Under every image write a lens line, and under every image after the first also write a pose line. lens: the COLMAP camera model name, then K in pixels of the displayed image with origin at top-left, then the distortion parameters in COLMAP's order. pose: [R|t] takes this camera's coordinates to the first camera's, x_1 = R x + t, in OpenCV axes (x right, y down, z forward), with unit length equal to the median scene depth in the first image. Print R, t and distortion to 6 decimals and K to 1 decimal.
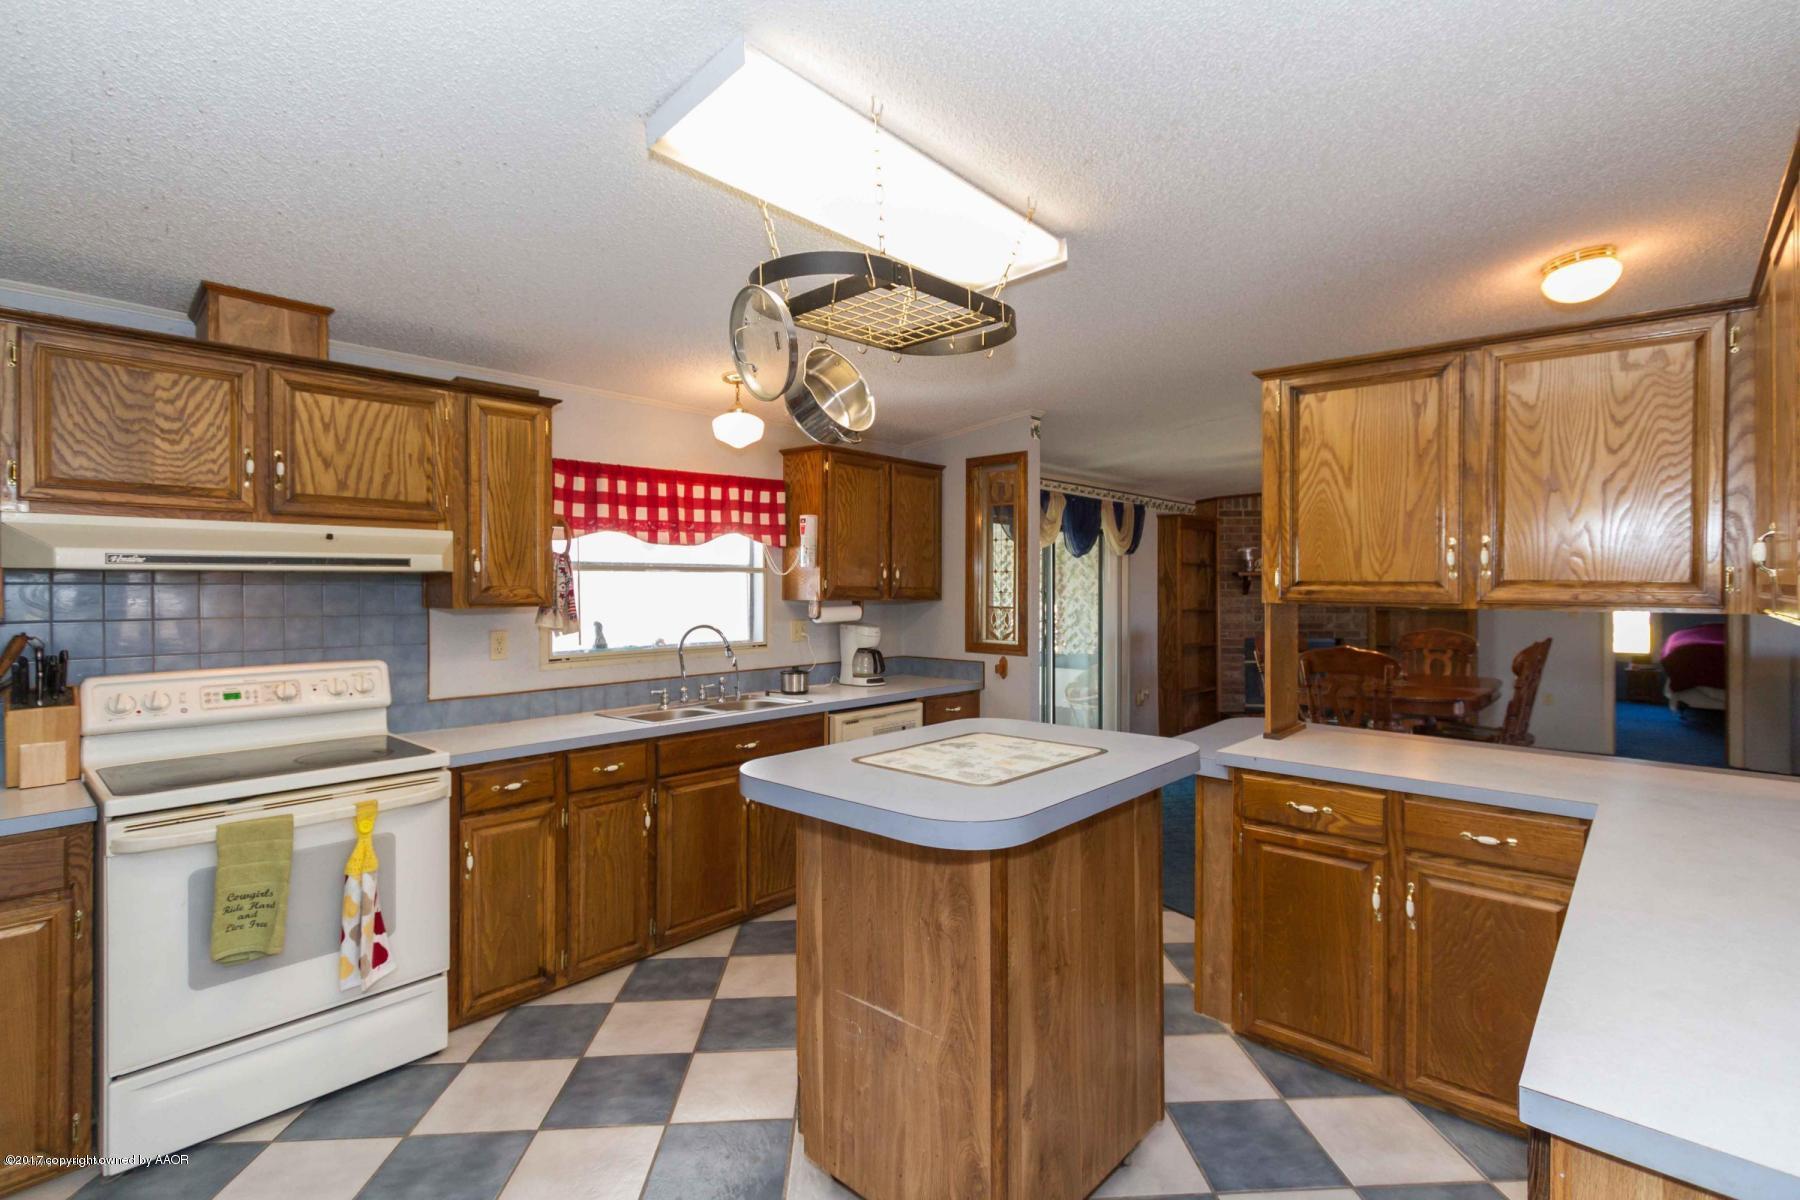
lens RADIAL K [[834.0, 0, 900.8], [0, 834.0, 590.0], [0, 0, 1]] dist [0.003345, 0.000279]
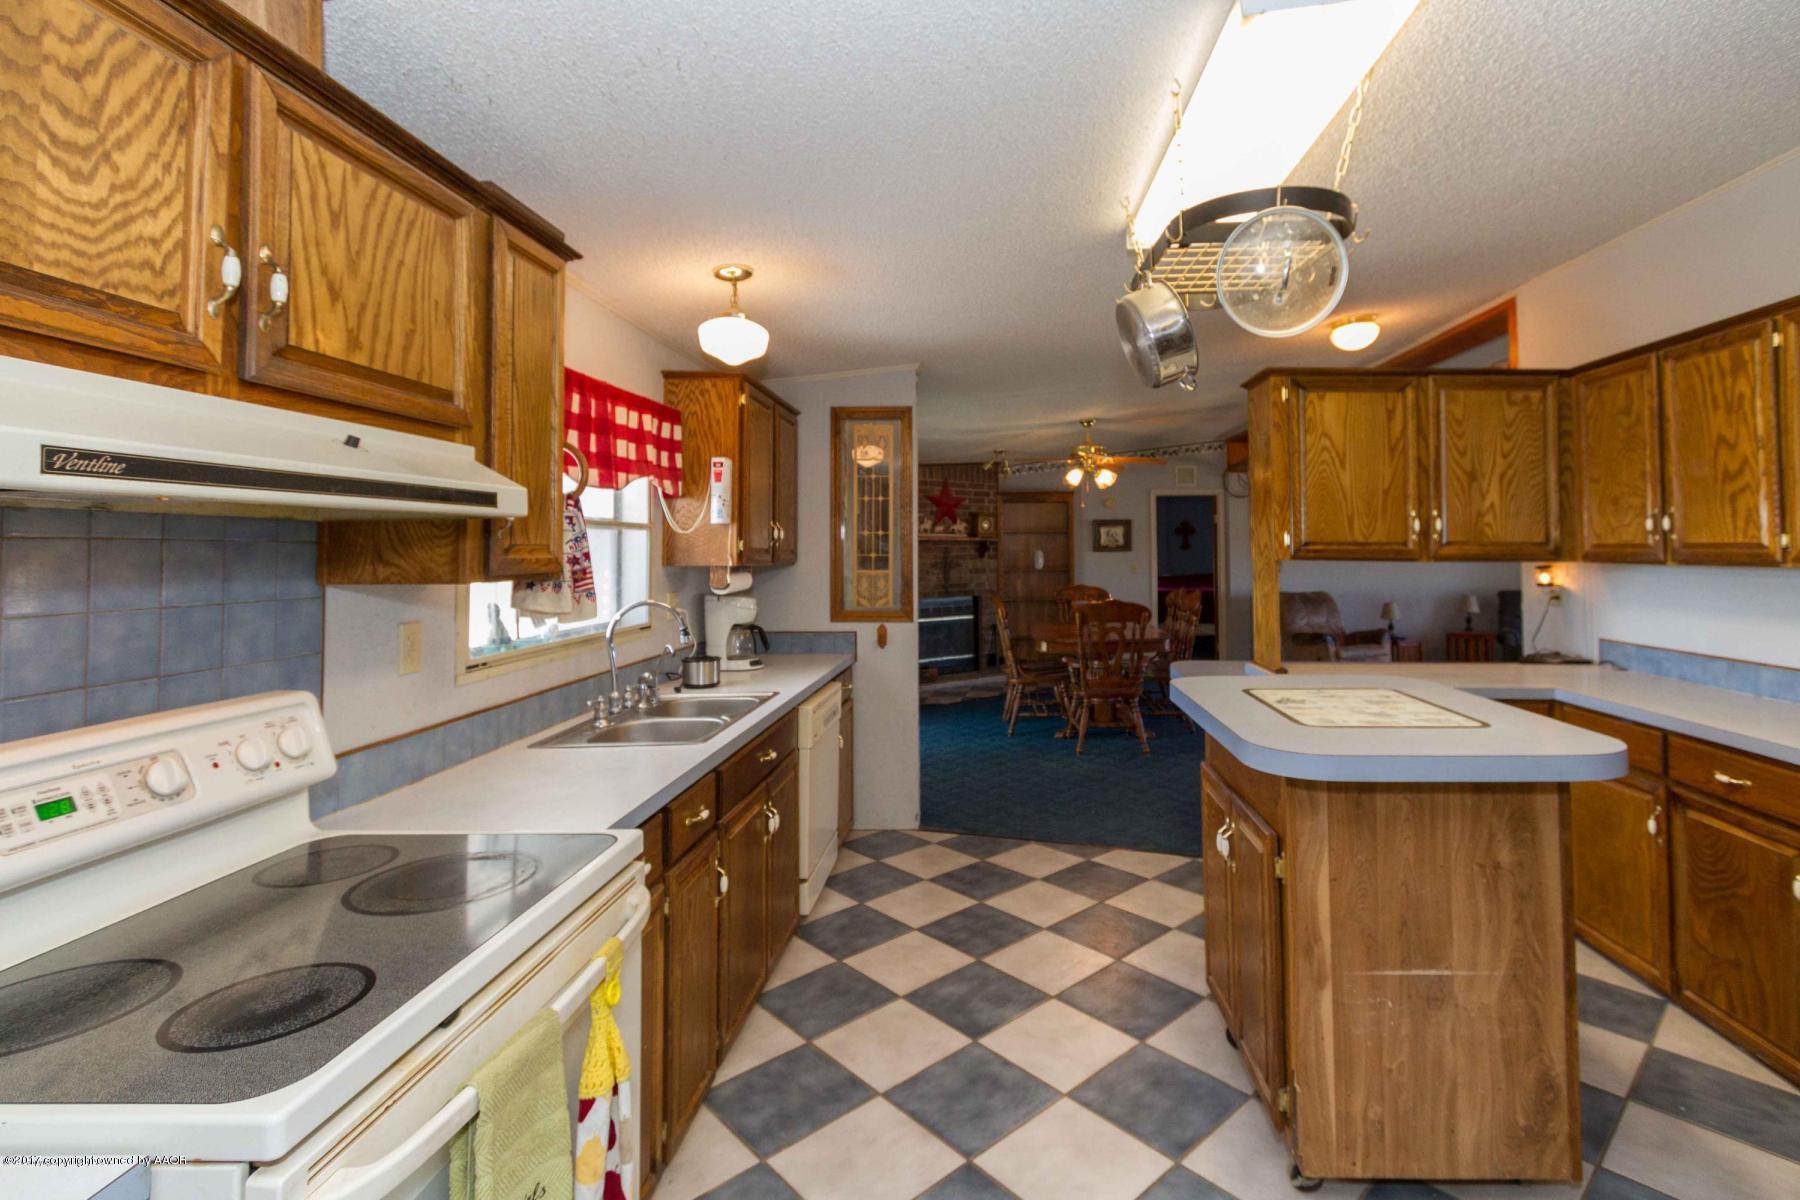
lens RADIAL K [[847.5, 0, 975.8], [0, 847.5, 523.6], [0, 0, 1]] dist [0.000919, 0.000106]
pose [[0.757391, 0.019099, 0.652682, -0.732663], [0.006022, 0.999325, -0.036230, 0.004776], [-0.652934, 0.031370, 0.756765, 0.384189]]
